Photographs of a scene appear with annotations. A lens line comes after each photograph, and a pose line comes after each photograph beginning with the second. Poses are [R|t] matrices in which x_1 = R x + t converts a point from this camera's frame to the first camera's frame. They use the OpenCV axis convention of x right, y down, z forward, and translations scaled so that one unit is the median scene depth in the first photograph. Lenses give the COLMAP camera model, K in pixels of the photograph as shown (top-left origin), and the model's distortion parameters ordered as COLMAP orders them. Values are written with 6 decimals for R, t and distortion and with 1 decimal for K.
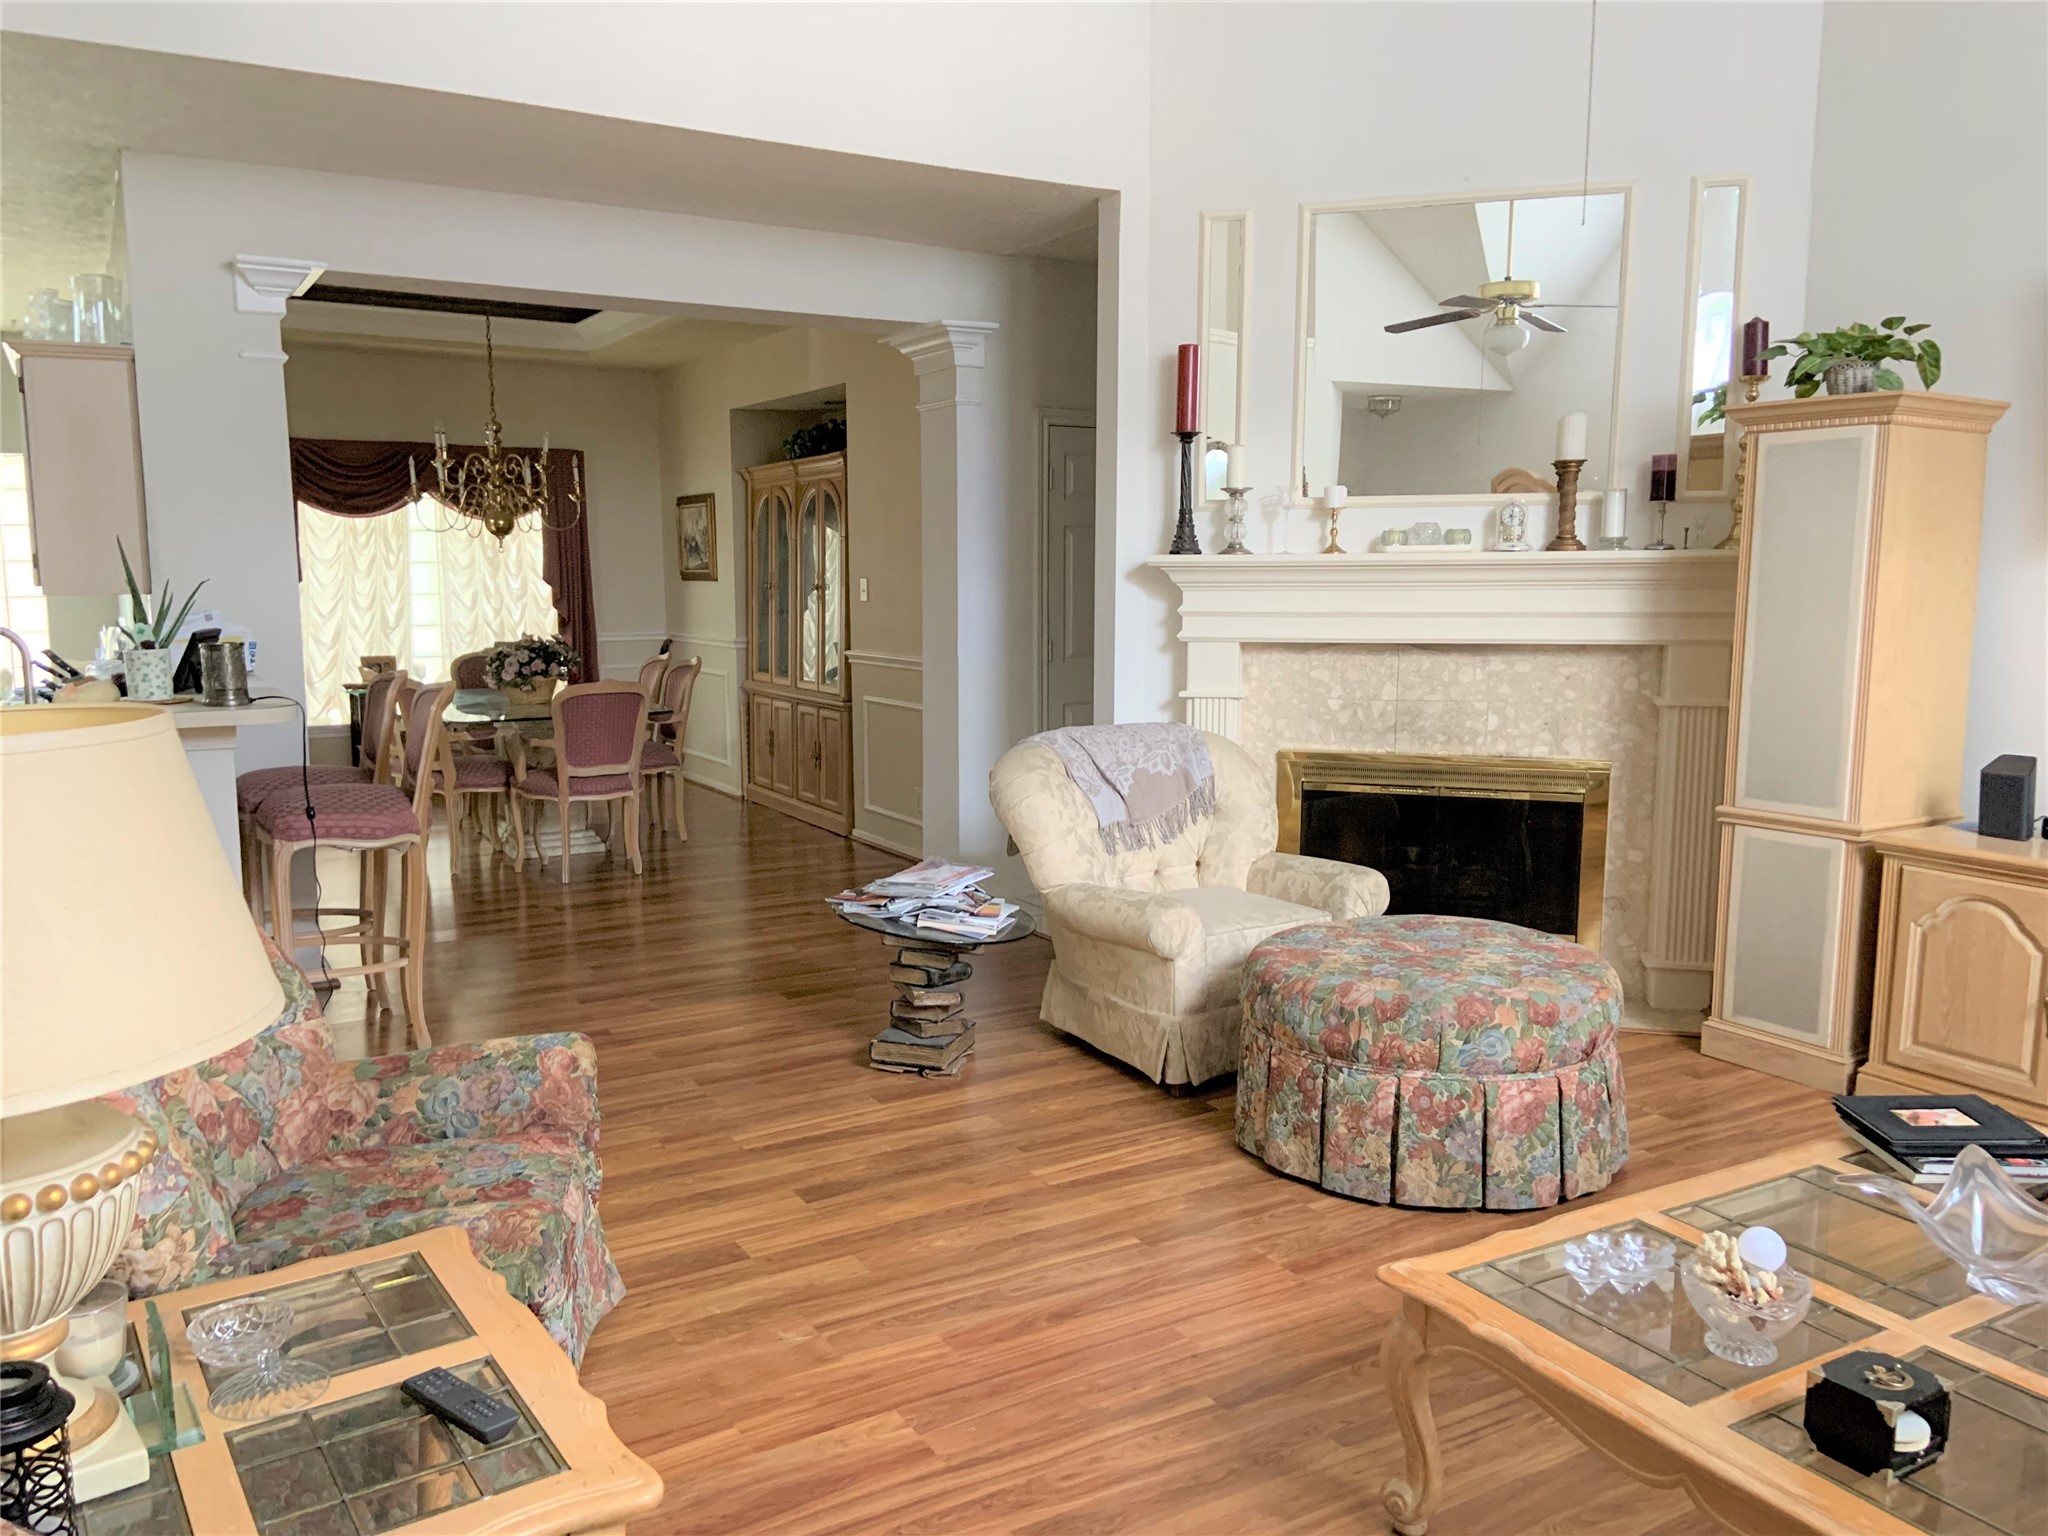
lens RADIAL K [[1572.5, 0, 996.7], [0, 1572.5, 770.4], [0, 0, 1]] dist [0.138390, -0.188274]
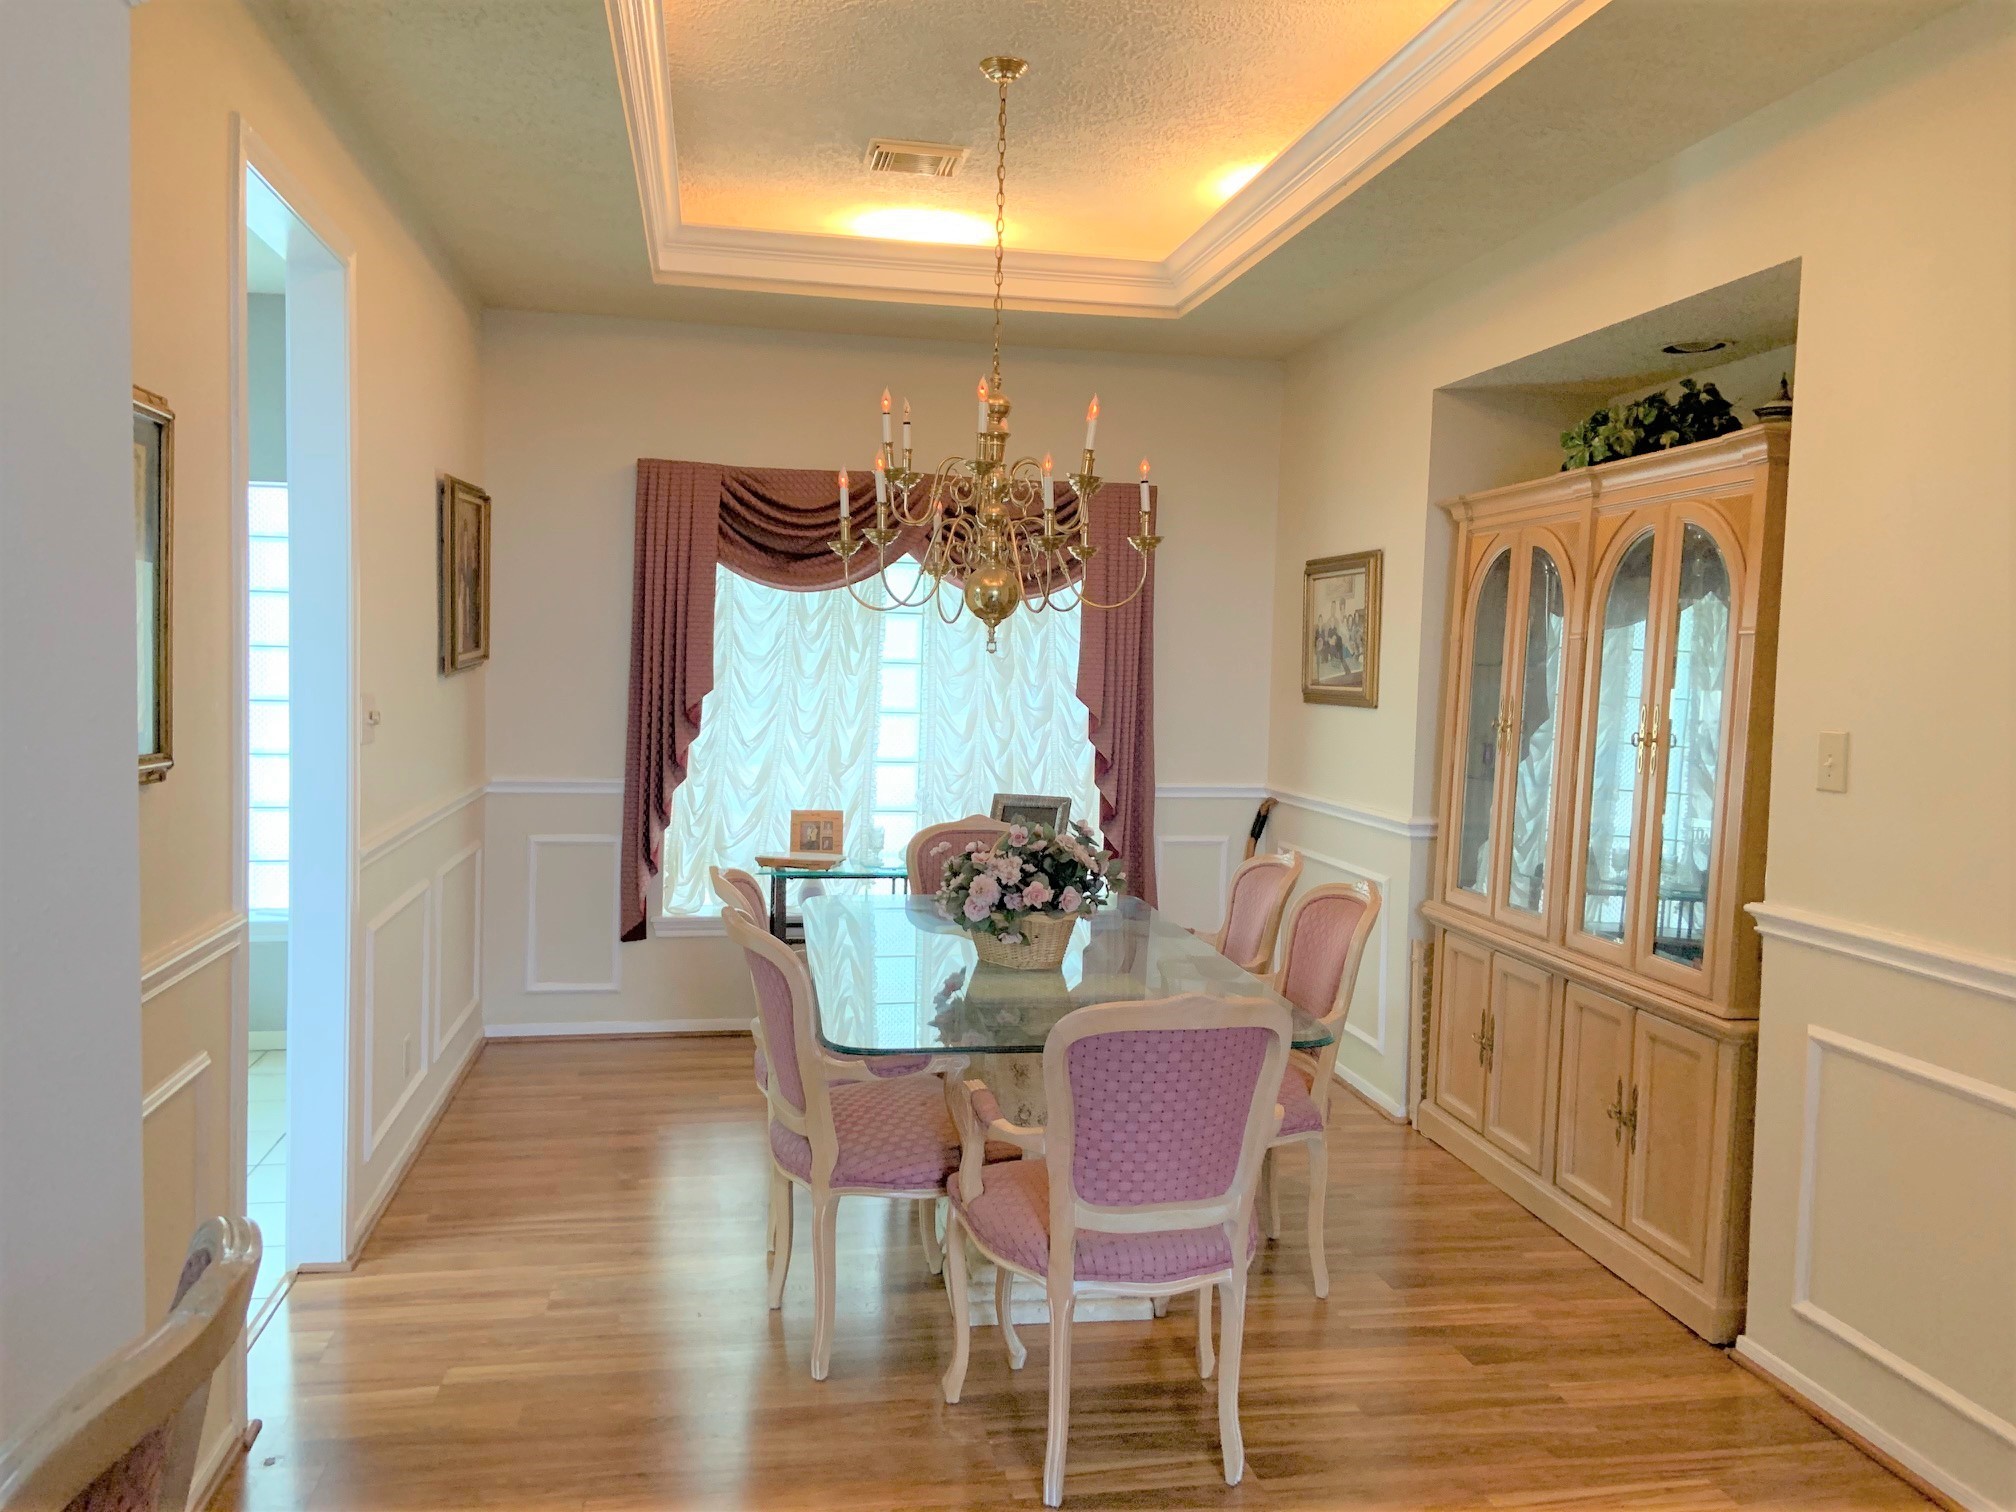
lens RADIAL K [[1547.9, 0, 981.2], [0, 1547.9, 758.4], [0, 0, 1]] dist [0.138390, -0.188274]
pose [[0.937900, 0.049821, -0.343309, -0.161292], [-0.072790, 0.995866, -0.054337, -0.085637], [0.339183, 0.075952, 0.937649, 0.607709]]
